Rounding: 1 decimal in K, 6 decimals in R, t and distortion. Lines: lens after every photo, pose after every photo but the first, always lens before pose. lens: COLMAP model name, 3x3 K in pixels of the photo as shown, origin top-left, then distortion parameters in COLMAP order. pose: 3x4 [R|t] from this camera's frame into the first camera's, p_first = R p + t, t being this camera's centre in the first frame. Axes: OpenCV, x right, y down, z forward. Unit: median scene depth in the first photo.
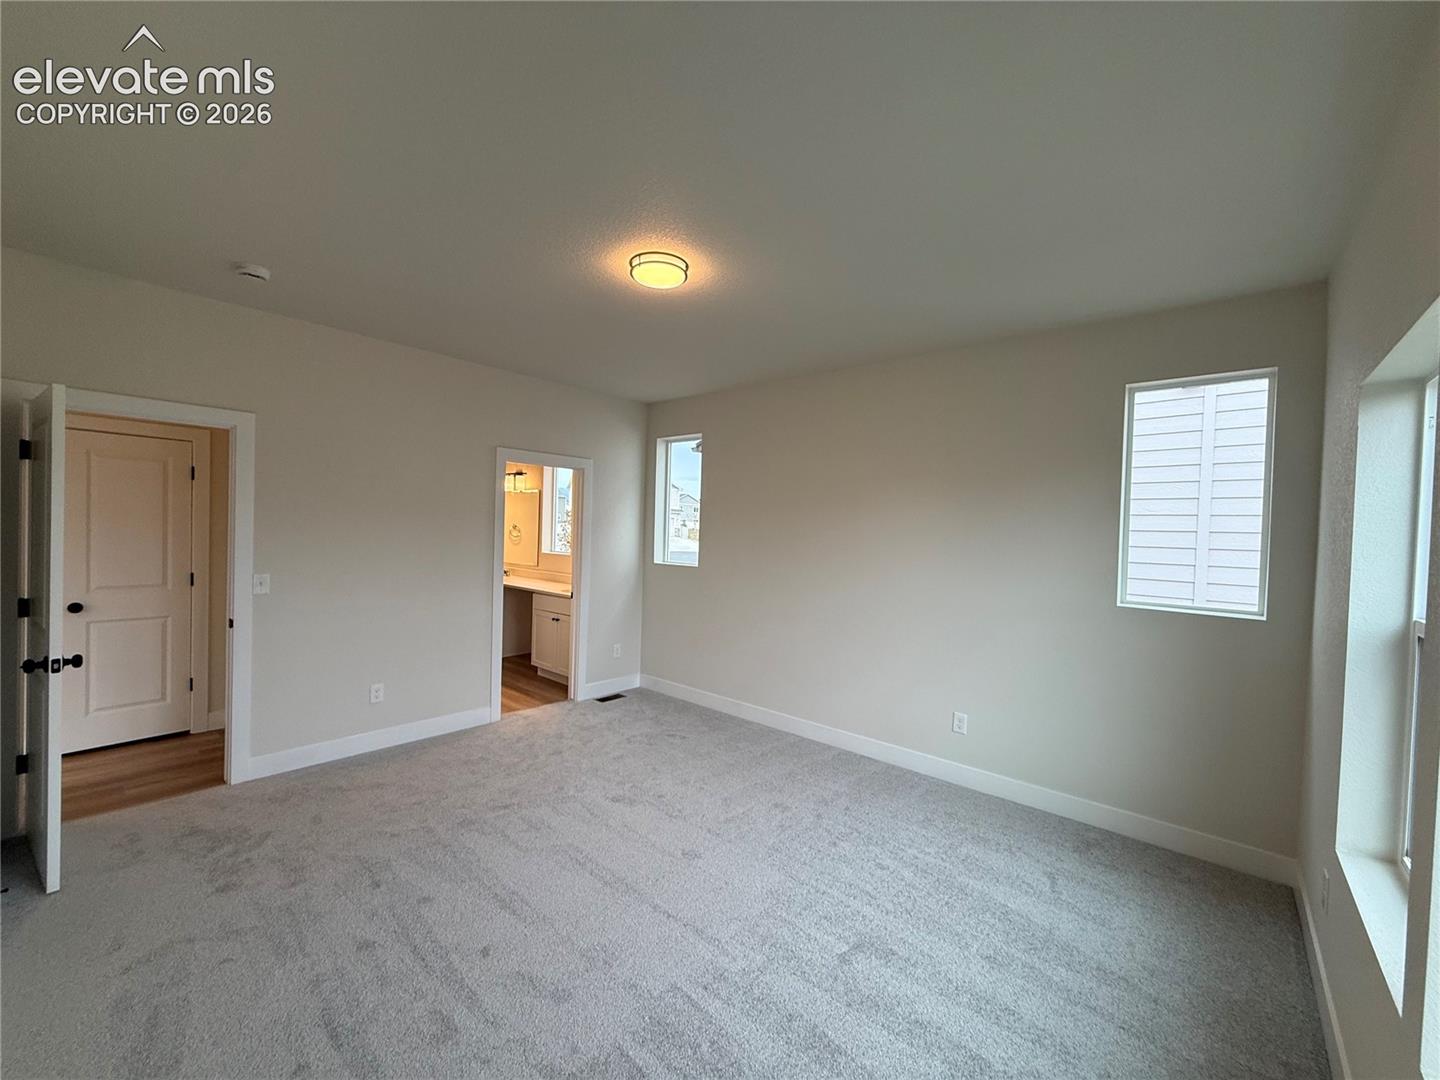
lens RADIAL K [[570.4, 0, 722.2], [0, 570.4, 543.3], [0, 0, 1]] dist [0.000665, 0.000004]
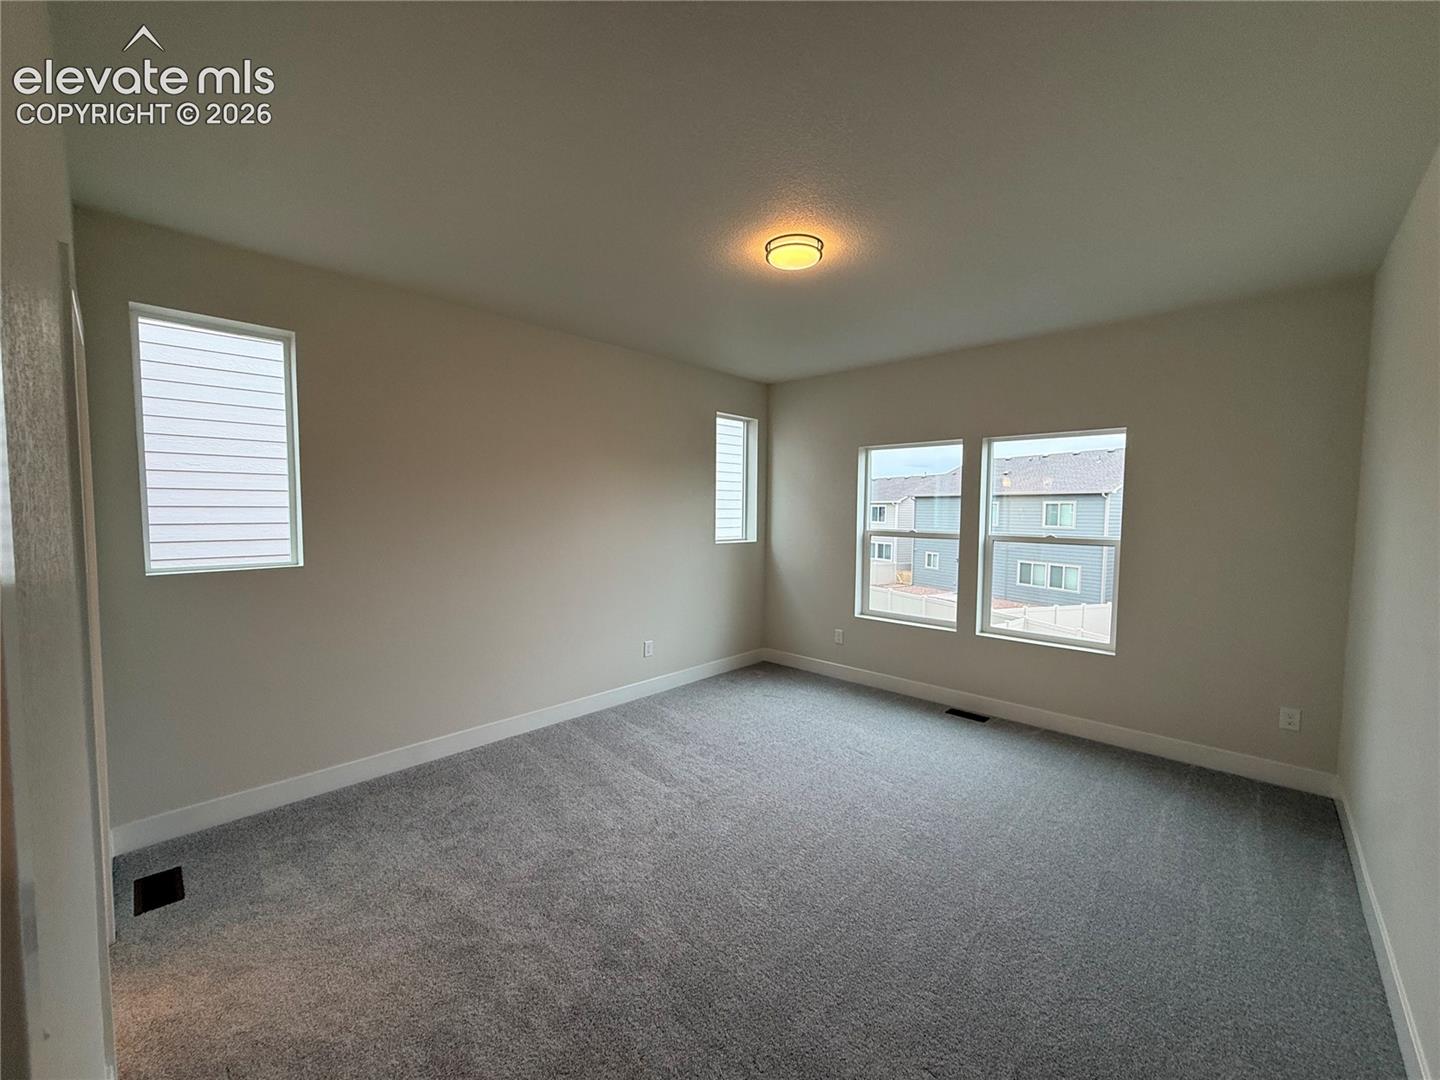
lens RADIAL K [[570.4, 0, 722.2], [0, 570.4, 543.3], [0, 0, 1]] dist [0.000665, 0.000004]
pose [[0.039801, -0.100496, 0.994141, -0.480928], [0.005490, 0.994936, 0.100356, -0.032346], [-0.999193, 0.001464, 0.040151, 0.440031]]
